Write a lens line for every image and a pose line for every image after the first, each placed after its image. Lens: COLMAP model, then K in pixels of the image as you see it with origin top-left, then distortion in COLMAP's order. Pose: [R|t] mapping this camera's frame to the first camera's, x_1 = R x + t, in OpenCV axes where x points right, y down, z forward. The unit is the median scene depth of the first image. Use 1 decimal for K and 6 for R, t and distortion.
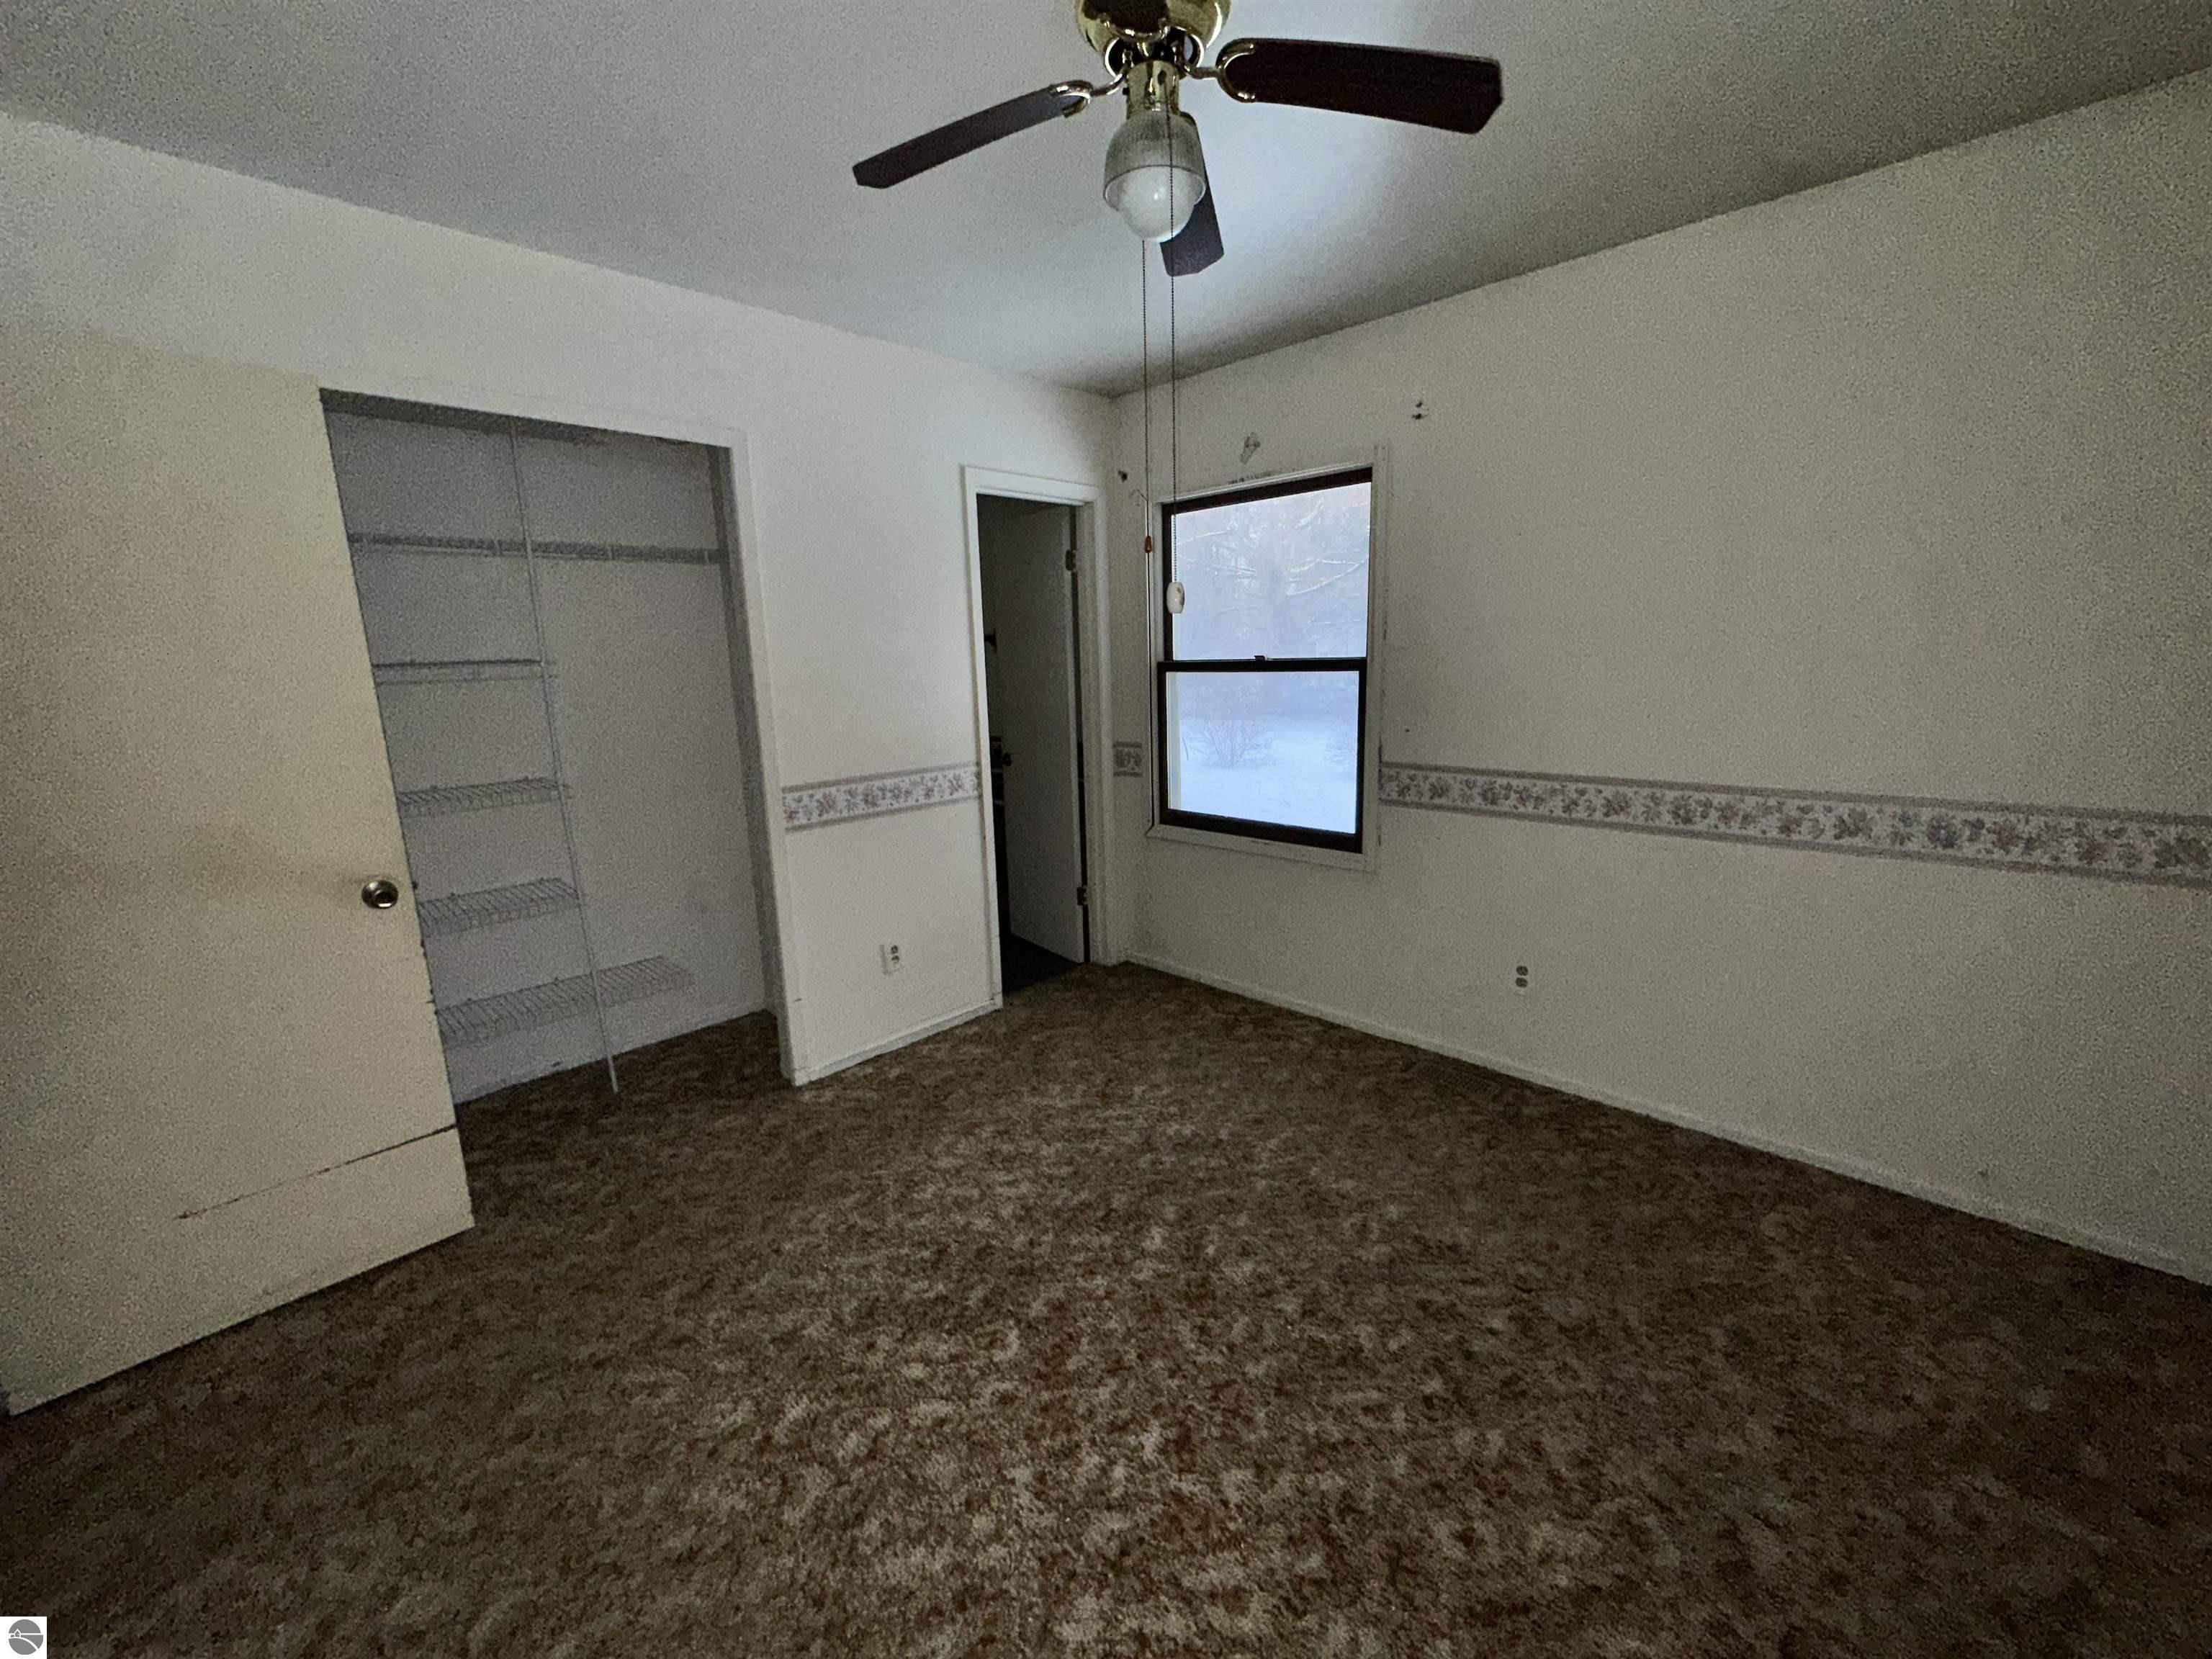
lens RADIAL K [[879.8, 0, 1103.1], [0, 879.8, 827.5], [0, 0, 1]] dist [-0.003075, 0.000758]
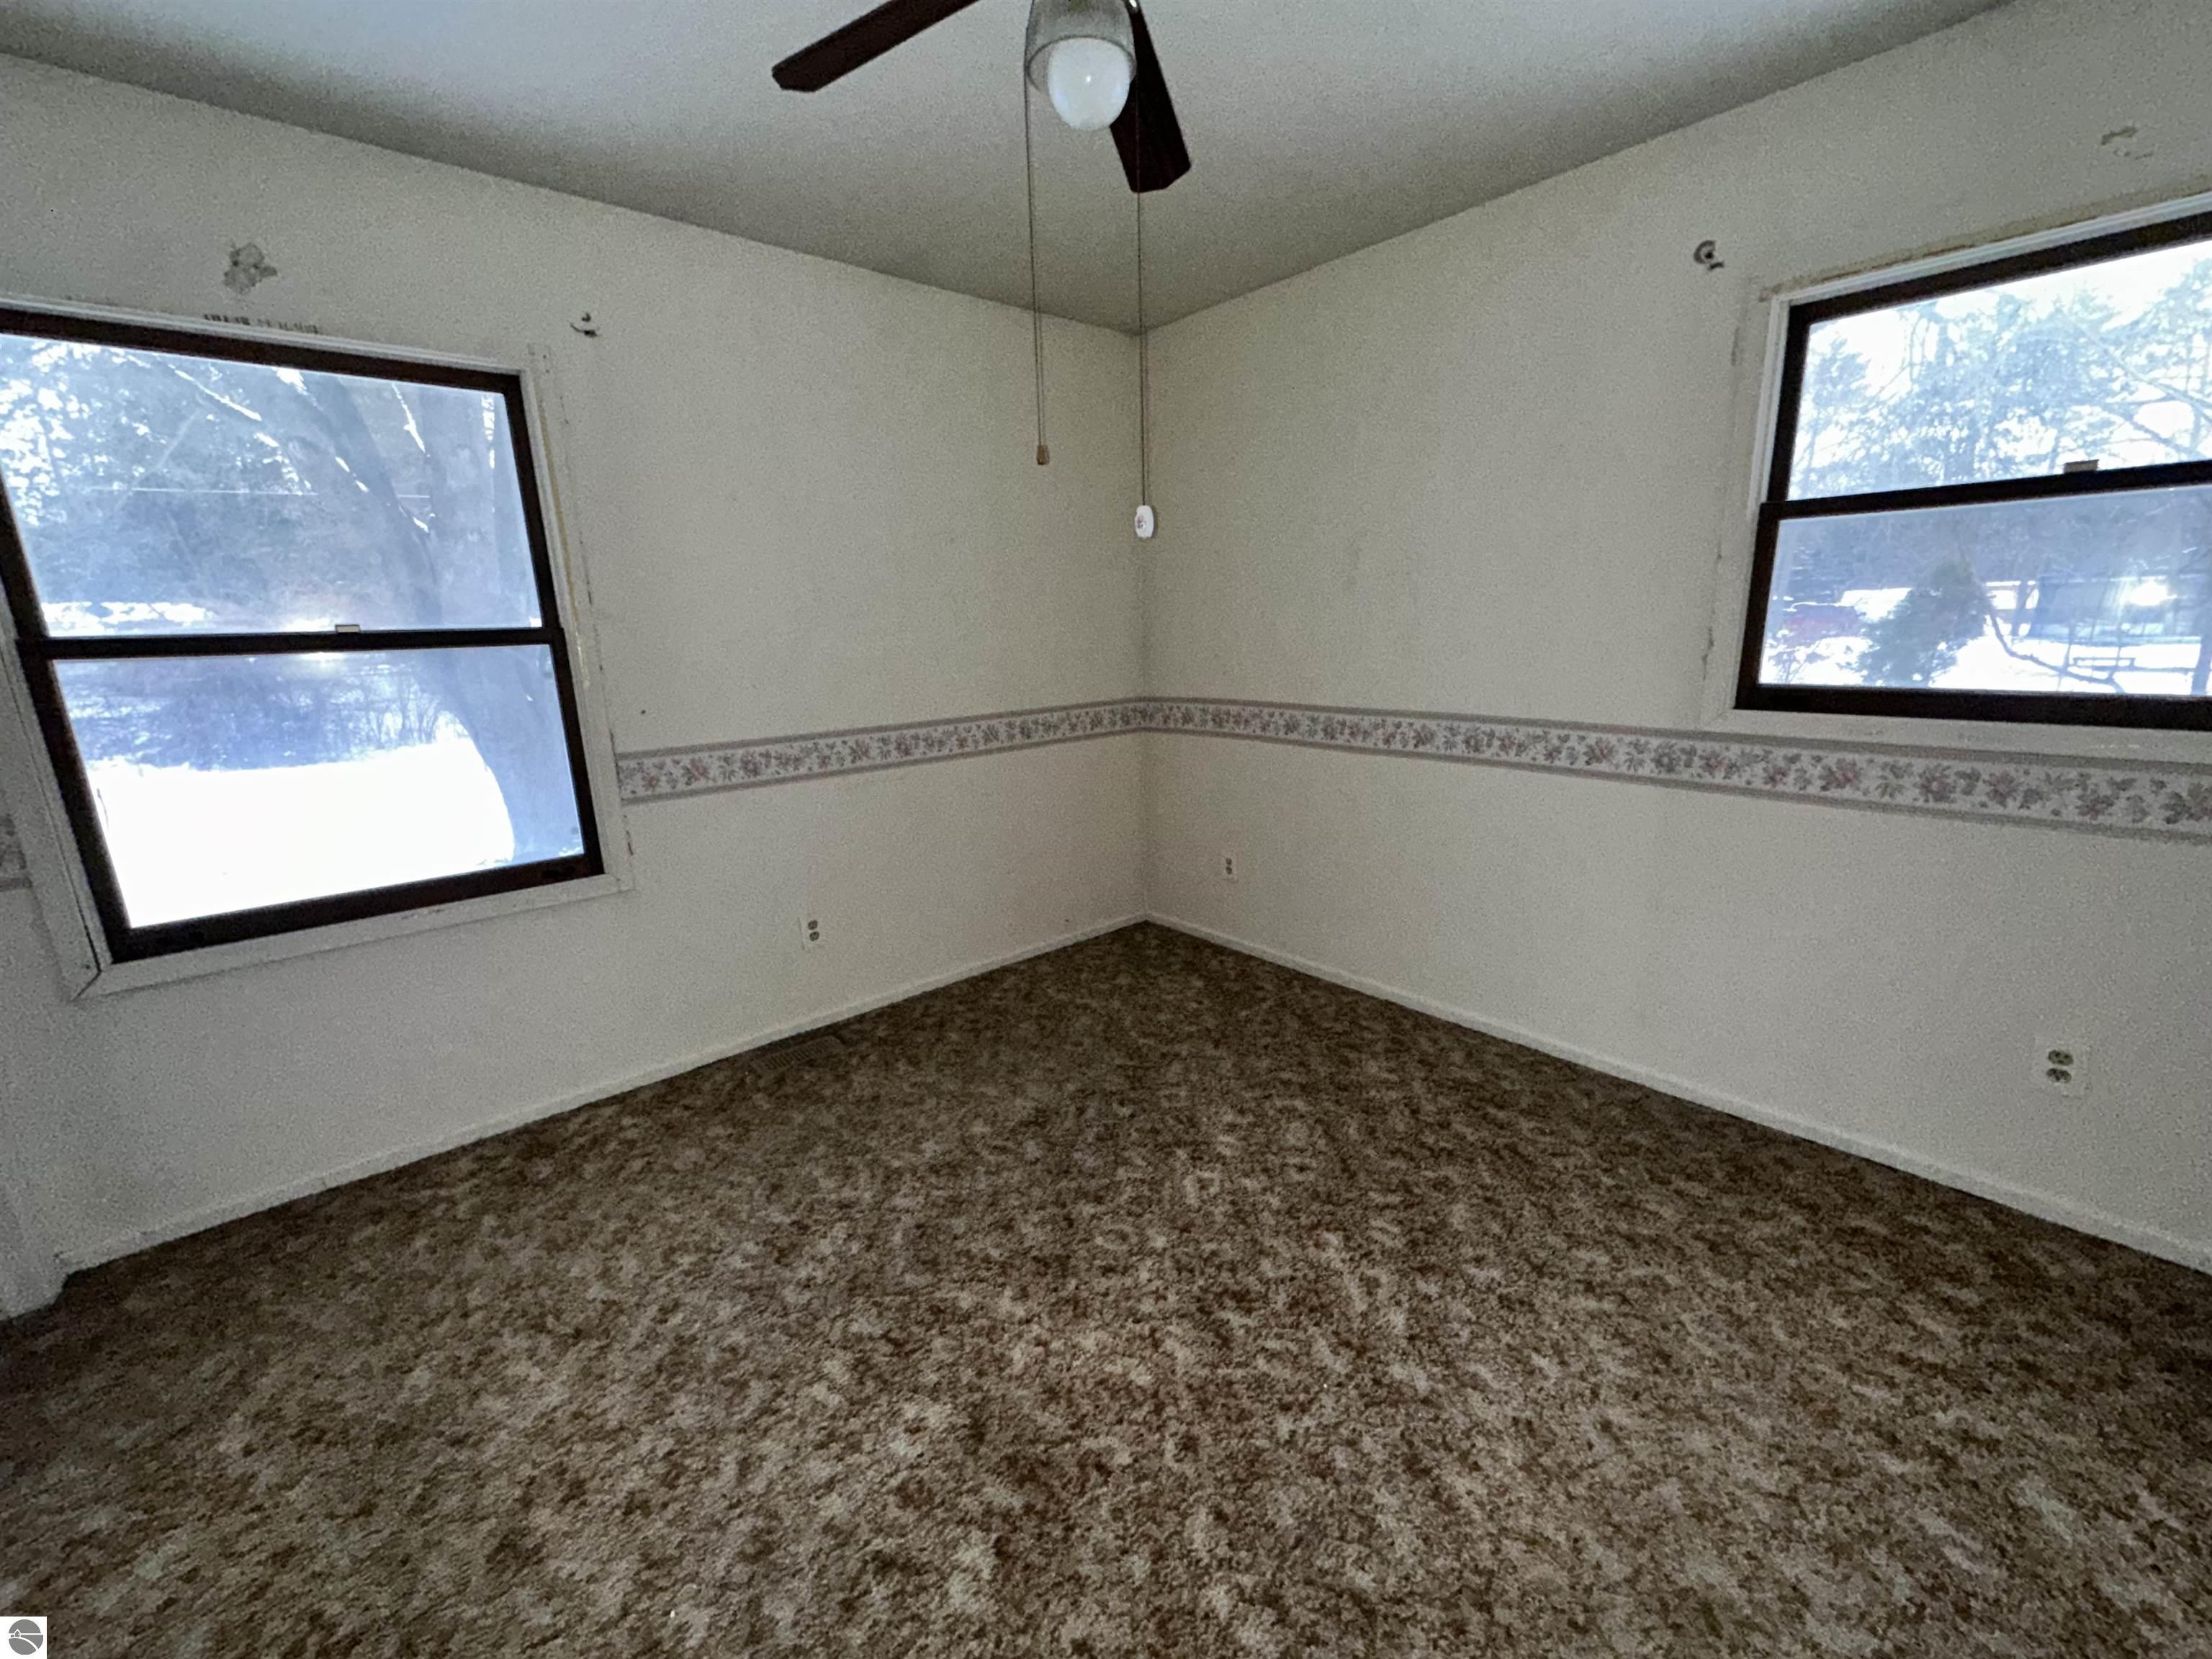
lens RADIAL K [[879.8, 0, 1106.3], [0, 879.8, 827.3], [0, 0, 1]] dist [-0.003075, 0.000758]
pose [[0.076322, -0.200435, 0.976730, -0.596900], [0.220625, 0.958700, 0.179495, -0.071978], [-0.972368, 0.201792, 0.117391, 0.611732]]
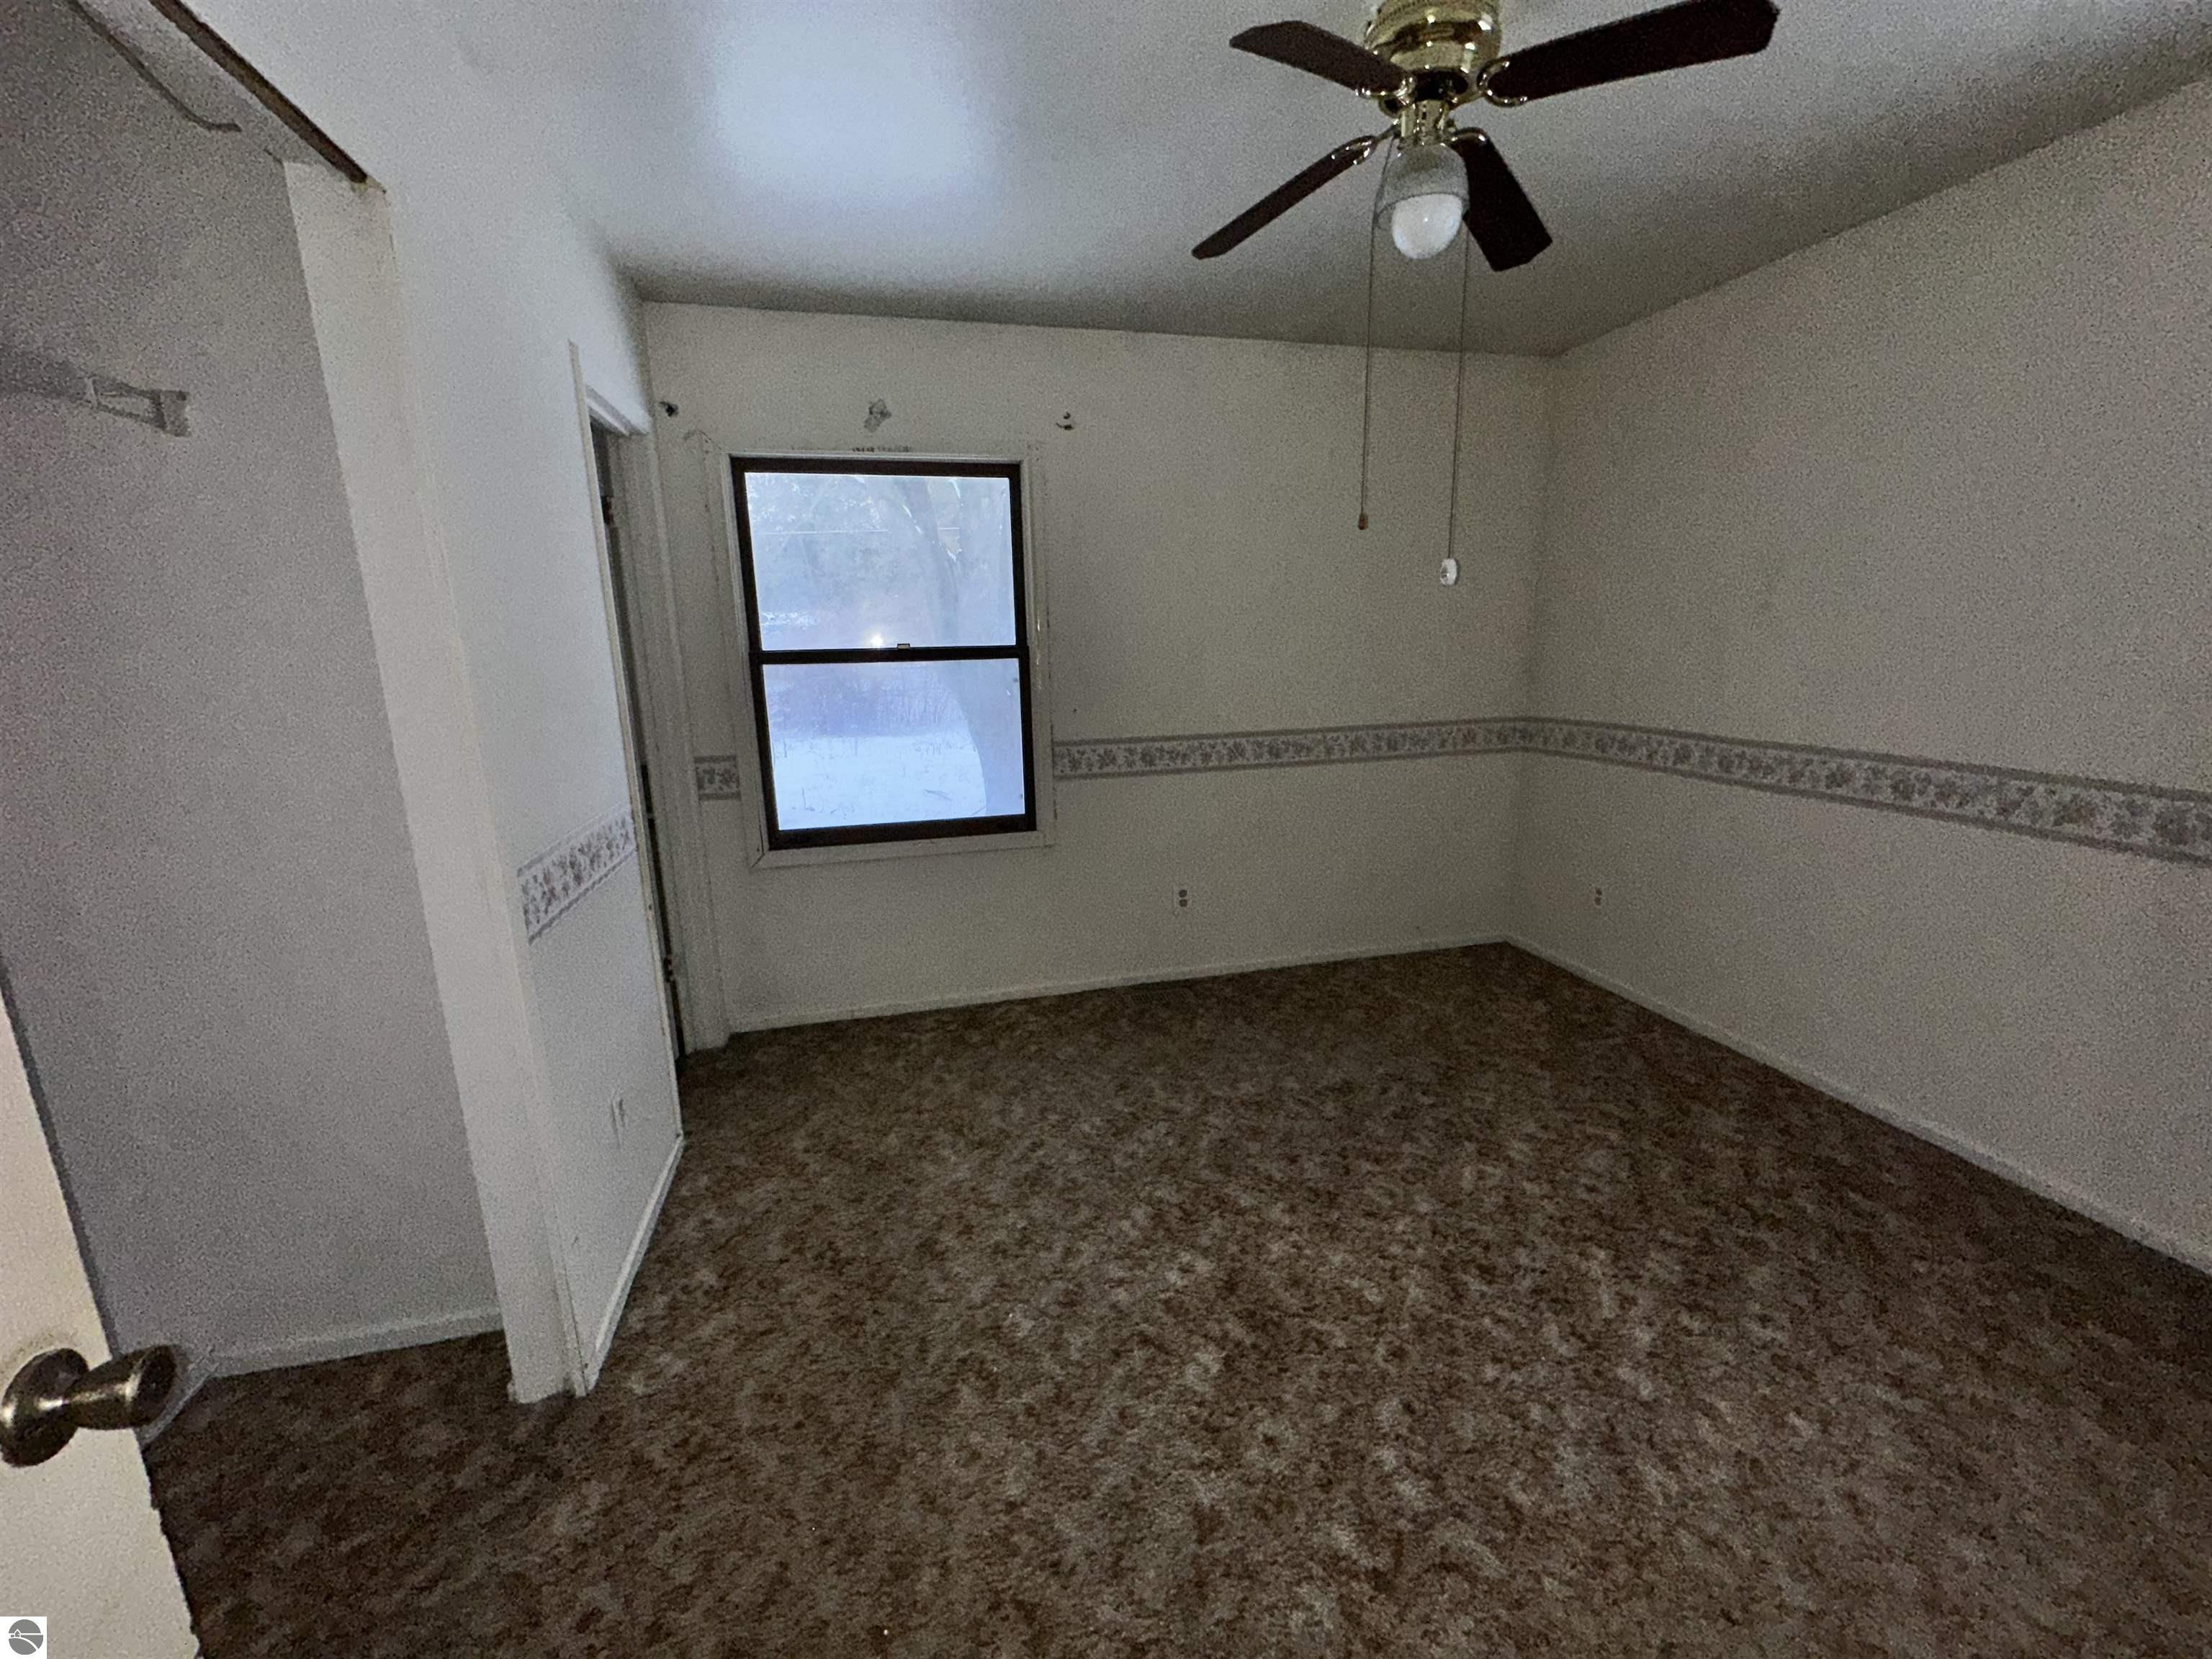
lens RADIAL K [[879.8, 0, 1106.2], [0, 879.8, 827.9], [0, 0, 1]] dist [-0.003075, 0.000758]
pose [[0.521668, -0.162252, 0.837578, -0.740927], [0.173499, 0.981410, 0.082054, -0.061748], [-0.835320, 0.102514, 0.540121, 0.480525]]
